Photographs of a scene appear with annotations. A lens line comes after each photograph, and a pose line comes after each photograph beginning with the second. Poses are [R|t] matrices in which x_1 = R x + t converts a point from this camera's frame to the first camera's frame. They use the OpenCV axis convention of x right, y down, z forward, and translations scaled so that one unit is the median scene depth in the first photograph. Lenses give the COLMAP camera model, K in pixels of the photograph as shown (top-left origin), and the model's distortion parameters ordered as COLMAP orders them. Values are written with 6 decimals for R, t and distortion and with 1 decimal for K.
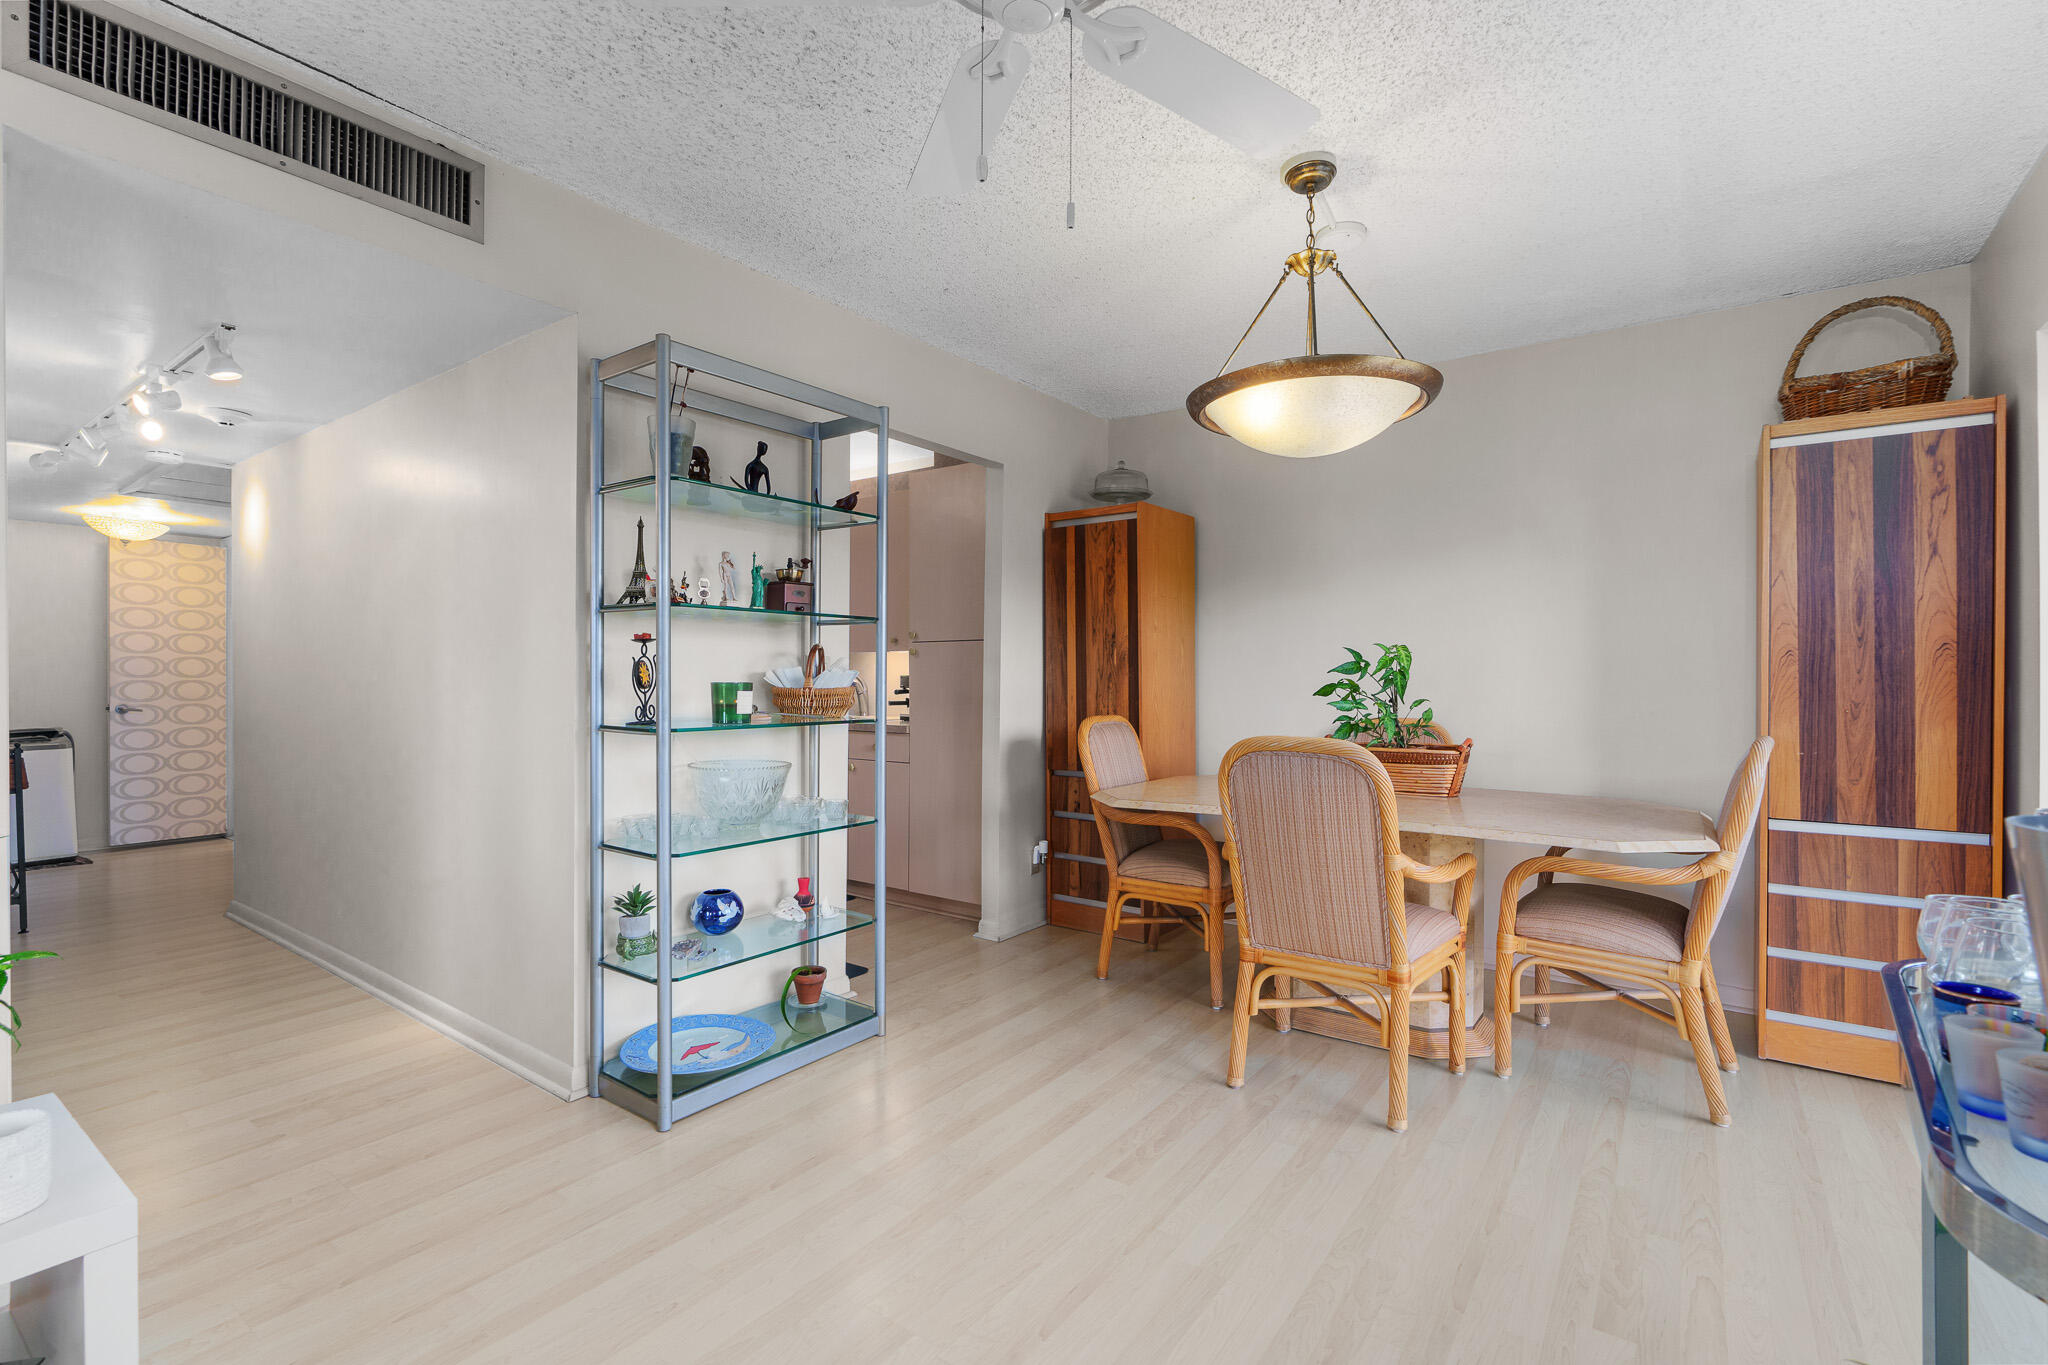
lens RADIAL K [[914.9, 0, 999.8], [0, 914.9, 685.8], [0, 0, 1]] dist [-0.026058, -0.000348]
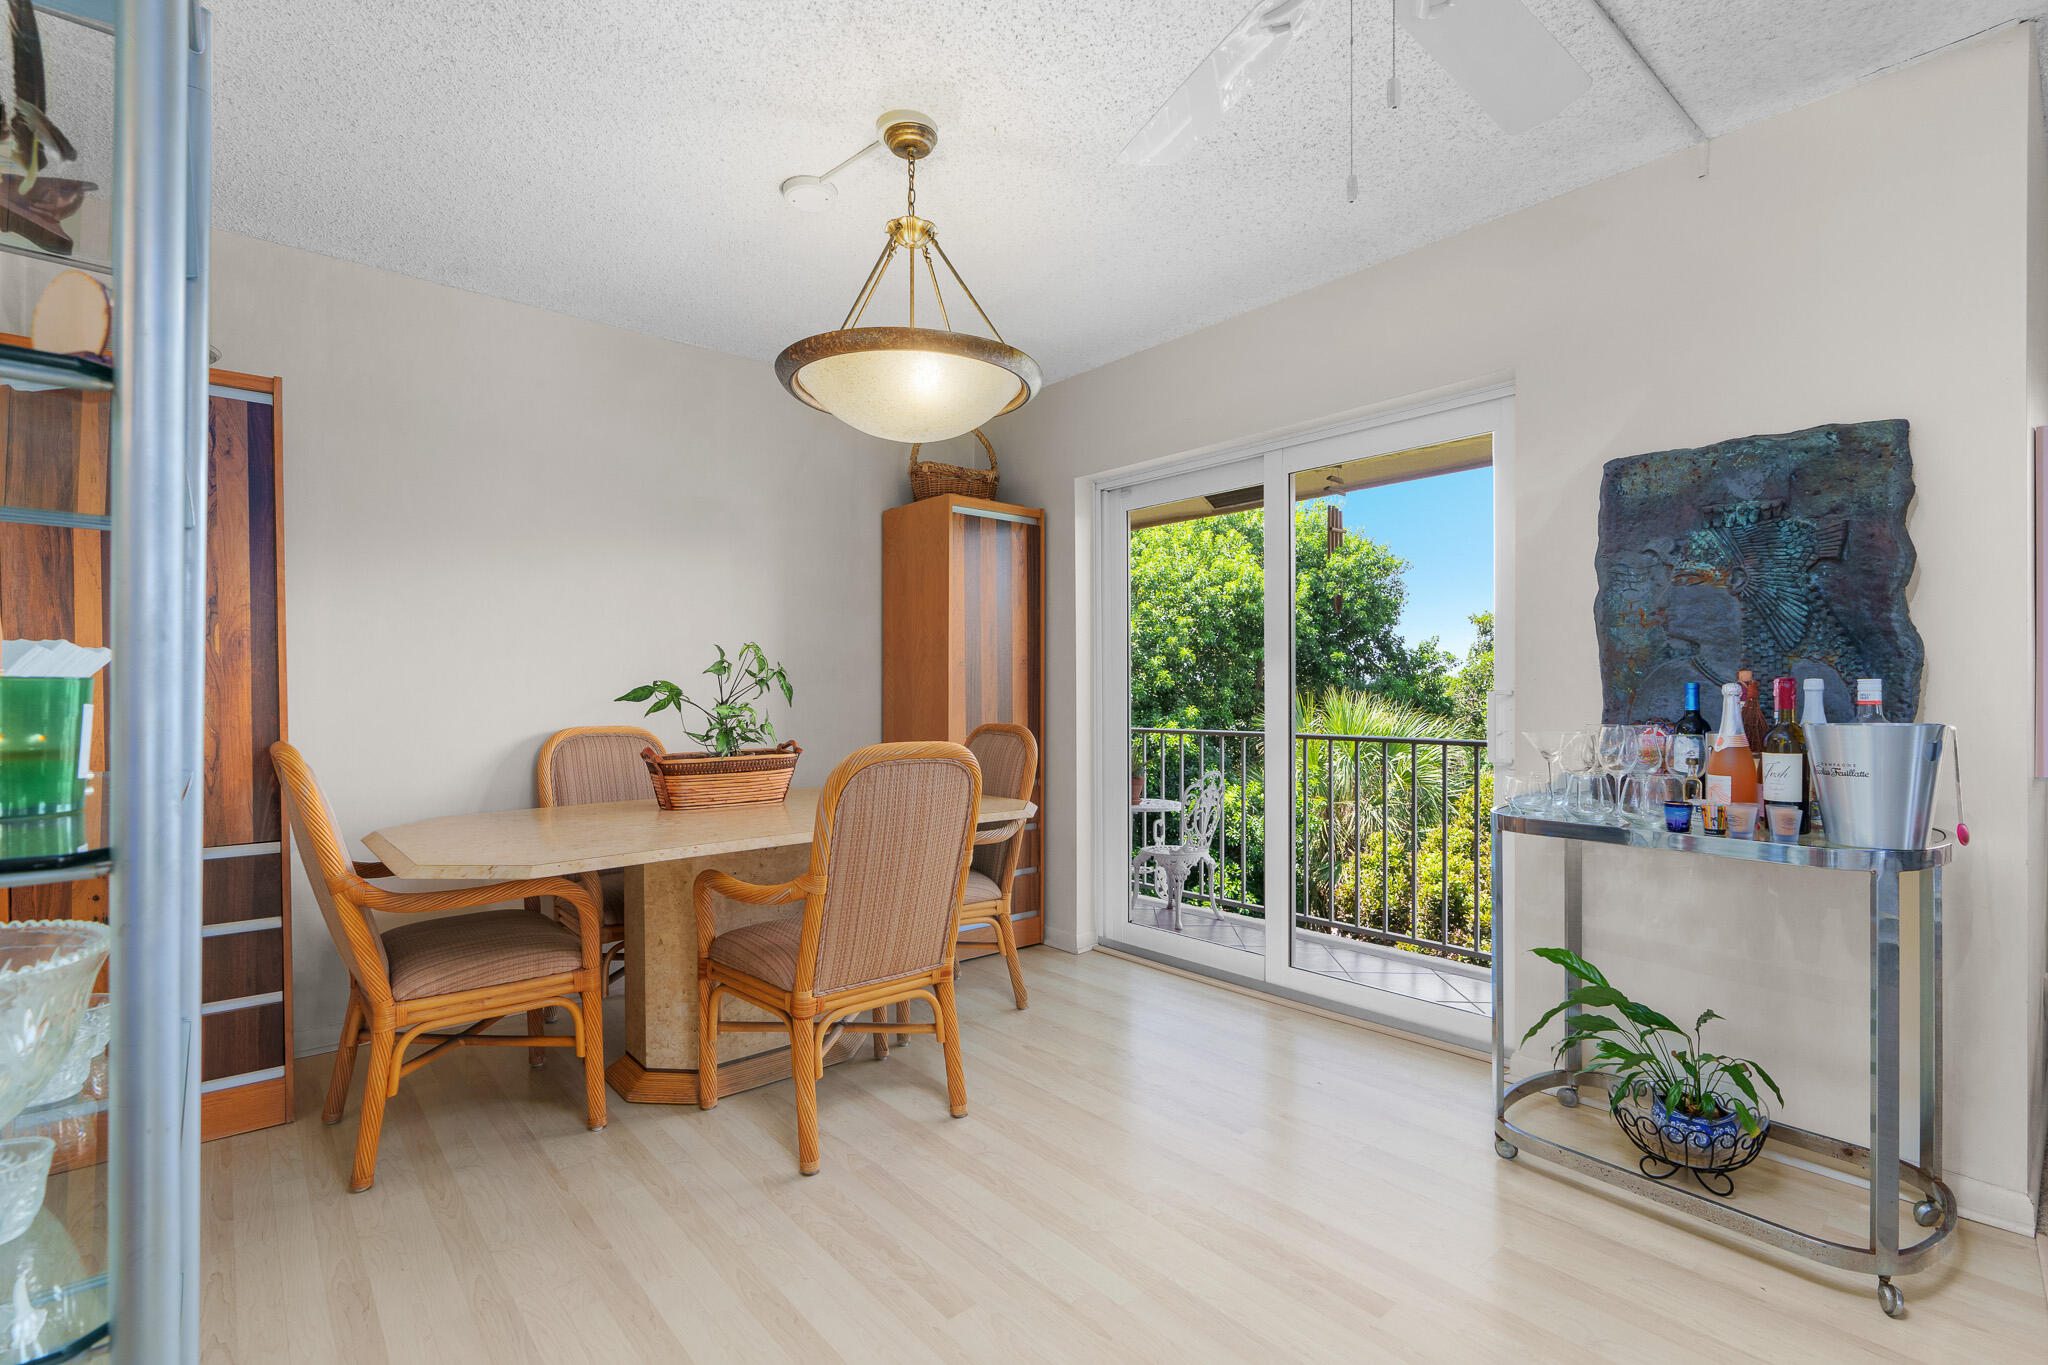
lens RADIAL K [[928.9, 0, 1034.4], [0, 928.9, 697.8], [0, 0, 1]] dist [-0.000219, -0.000078]
pose [[0.198440, -0.010145, 0.980061, -0.502433], [0.002493, 0.999948, 0.009846, 0.000212], [-0.980110, 0.000490, 0.198455, 0.600298]]
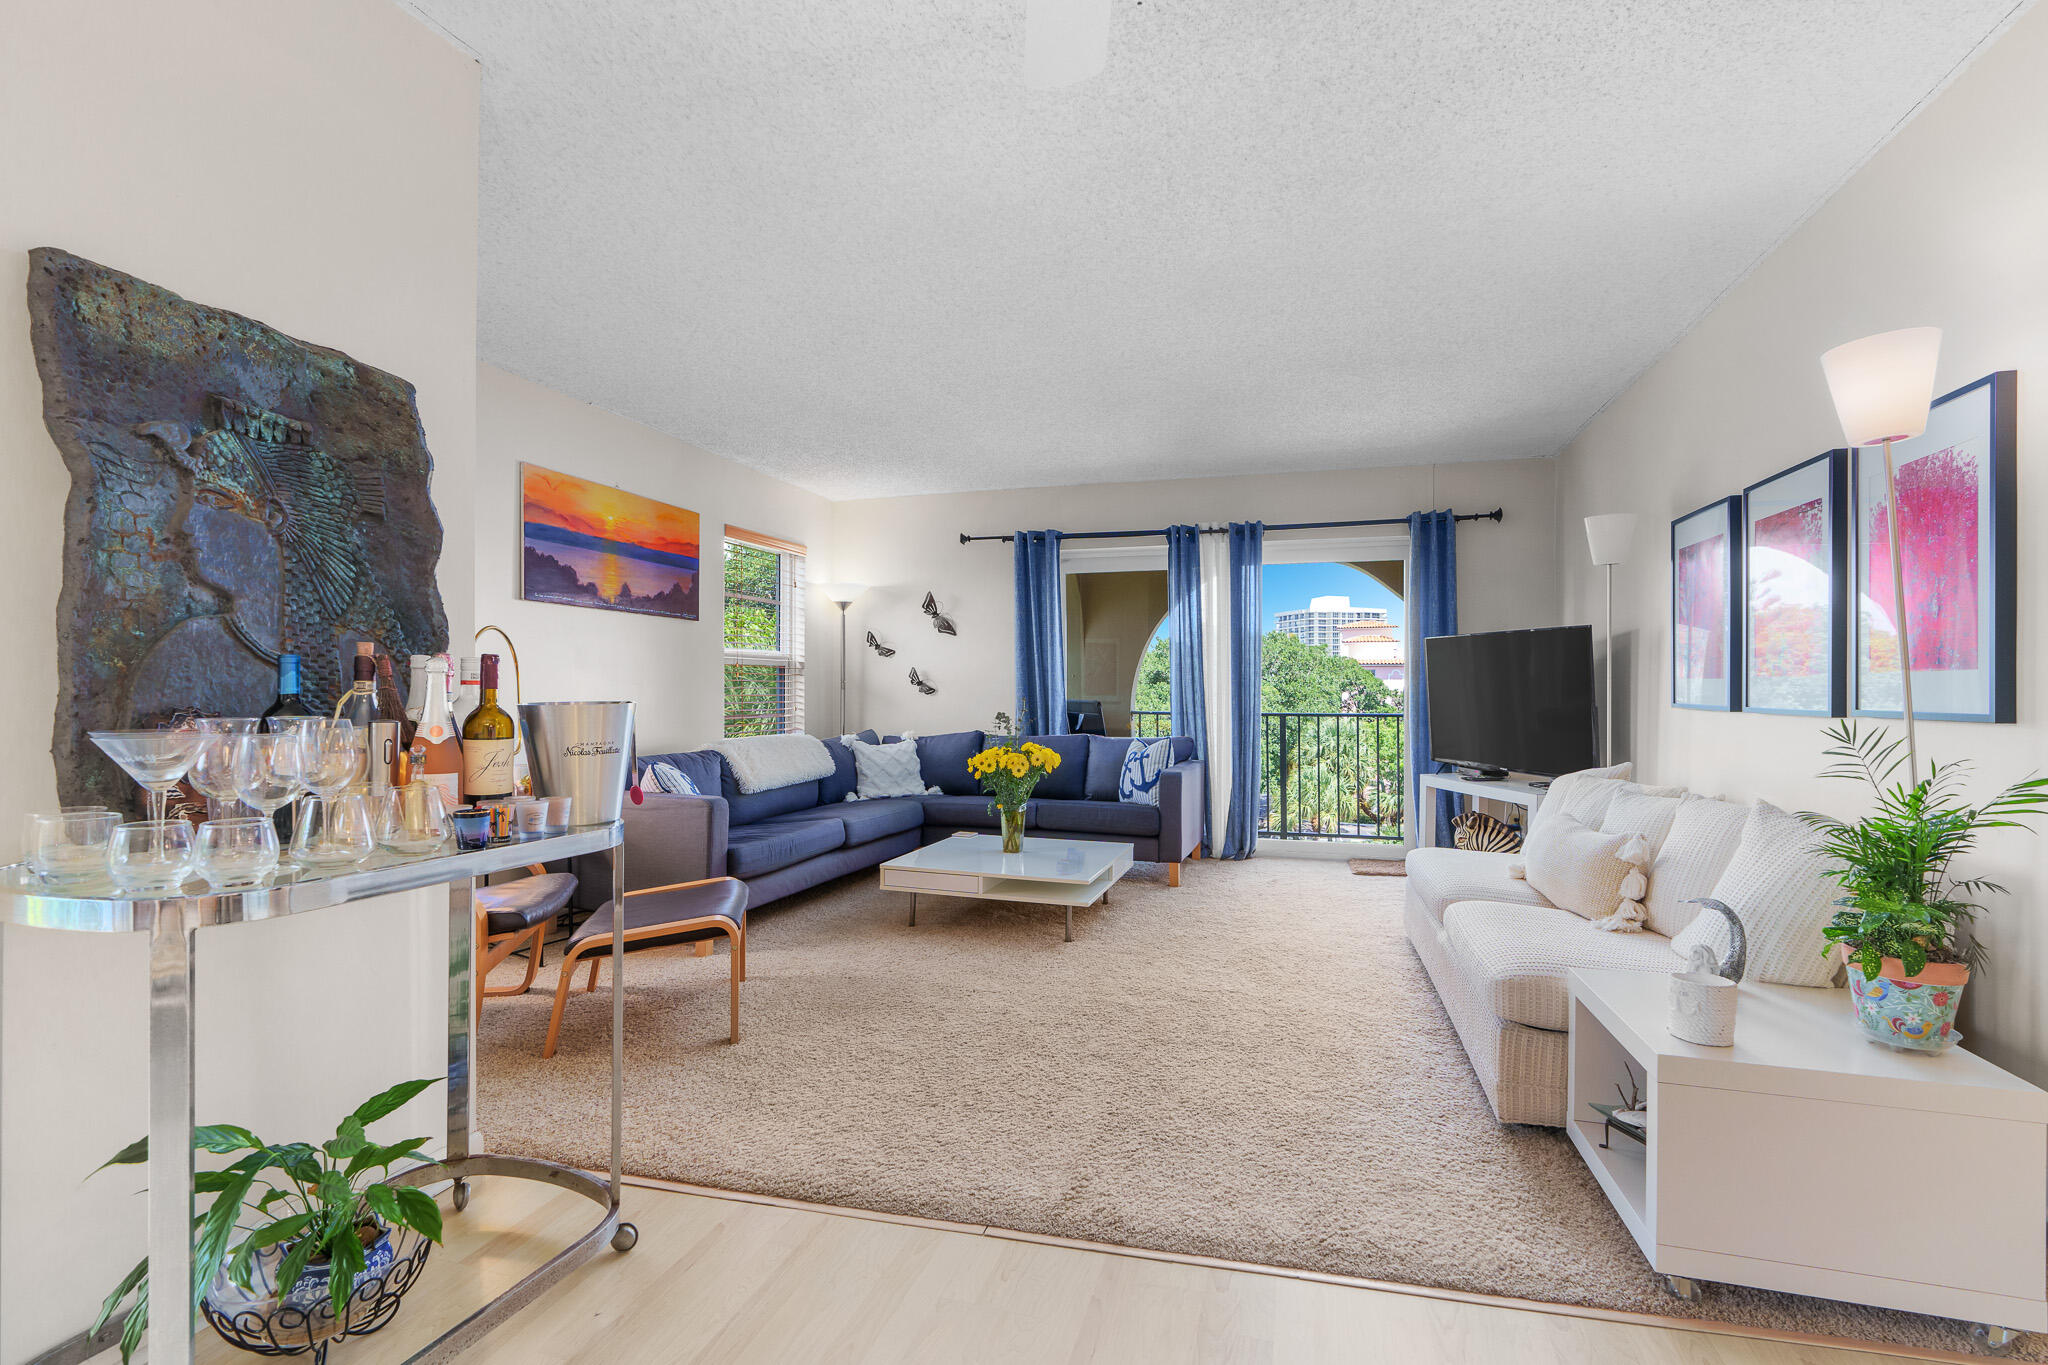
lens RADIAL K [[938.8, 0, 1024.0], [0, 938.8, 682.5], [0, 0, 1]] dist [0.000436, 0.000310]
pose [[-0.938666, -0.013780, -0.344552, 0.149047], [-0.011920, 0.999901, -0.007516, 0.011566], [0.344621, -0.002948, -0.938737, 0.877029]]
